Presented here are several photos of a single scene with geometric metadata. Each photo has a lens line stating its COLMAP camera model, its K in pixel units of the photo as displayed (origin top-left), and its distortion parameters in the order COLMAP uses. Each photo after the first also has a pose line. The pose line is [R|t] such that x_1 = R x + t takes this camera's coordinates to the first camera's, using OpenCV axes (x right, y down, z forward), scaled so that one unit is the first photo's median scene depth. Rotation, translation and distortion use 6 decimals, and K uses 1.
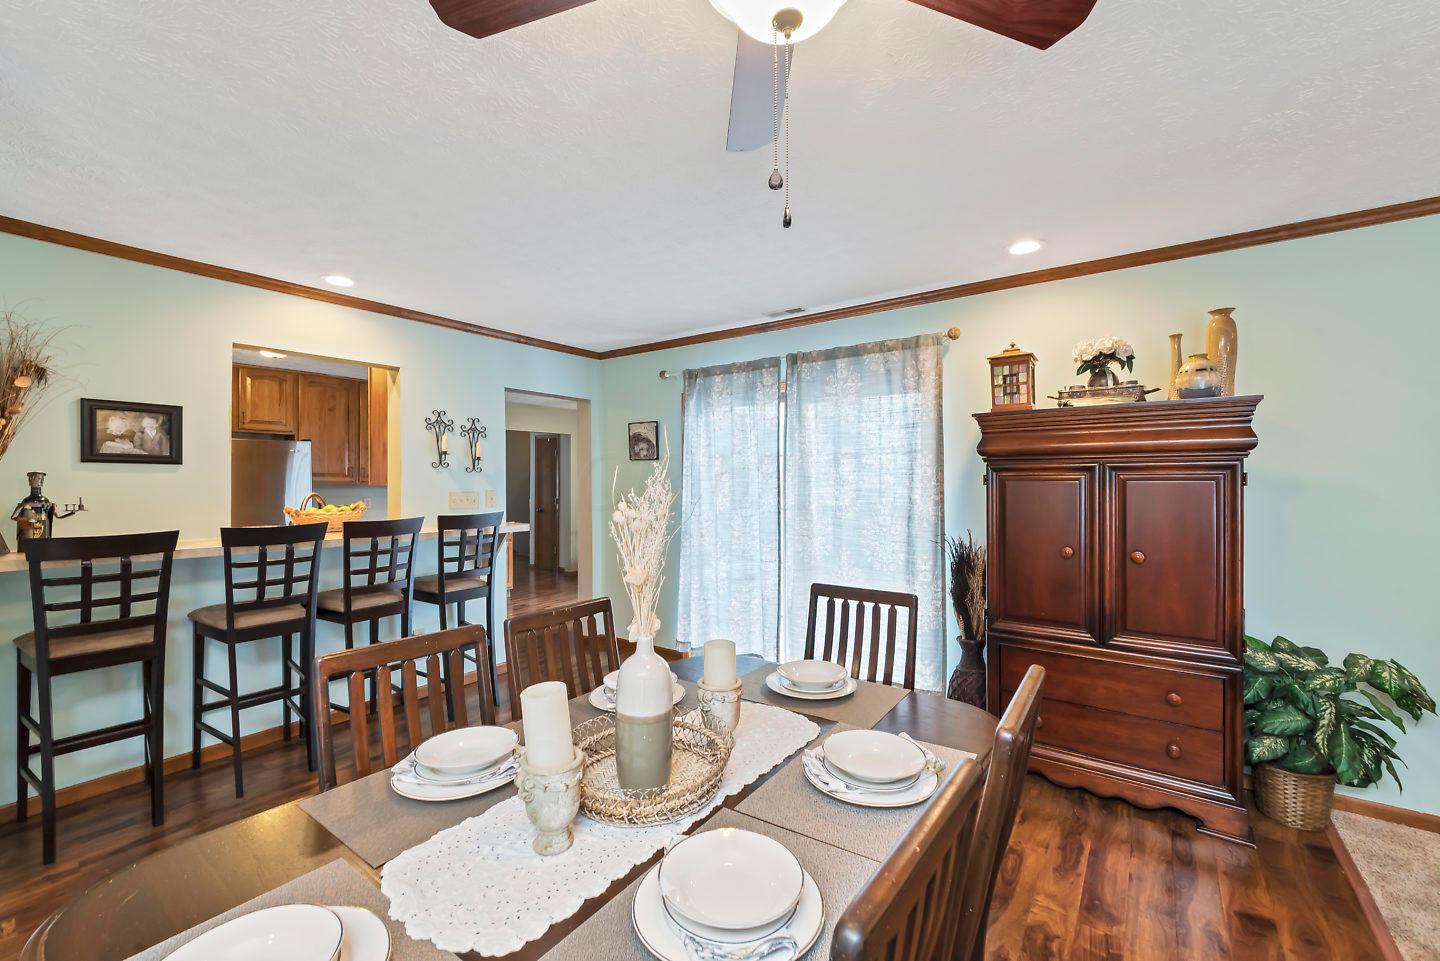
lens RADIAL K [[576.4, 0, 706.0], [0, 576.4, 480.5], [0, 0, 1]] dist [-0.002273, 0.000176]
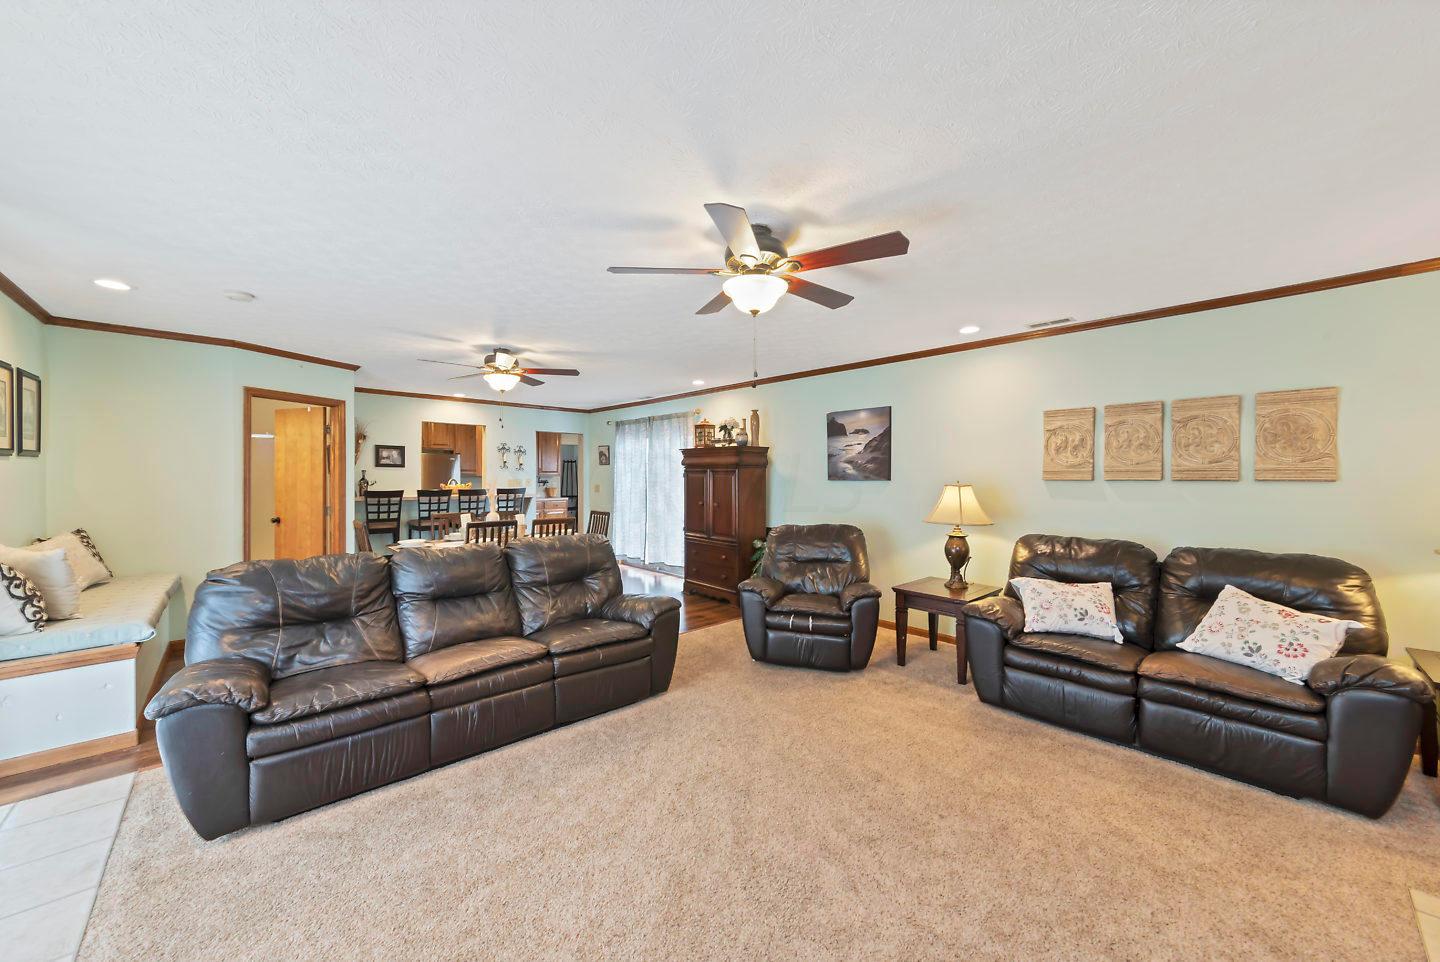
lens RADIAL K [[528.3, 0, 725.2], [0, 528.3, 479.0], [0, 0, 1]] dist [-0.001112, -0.000269]
pose [[0.982149, 0.010489, -0.187810, 1.096046], [-0.009096, 0.999924, 0.008276, -0.007118], [0.187882, -0.006420, 0.982171, -1.223431]]
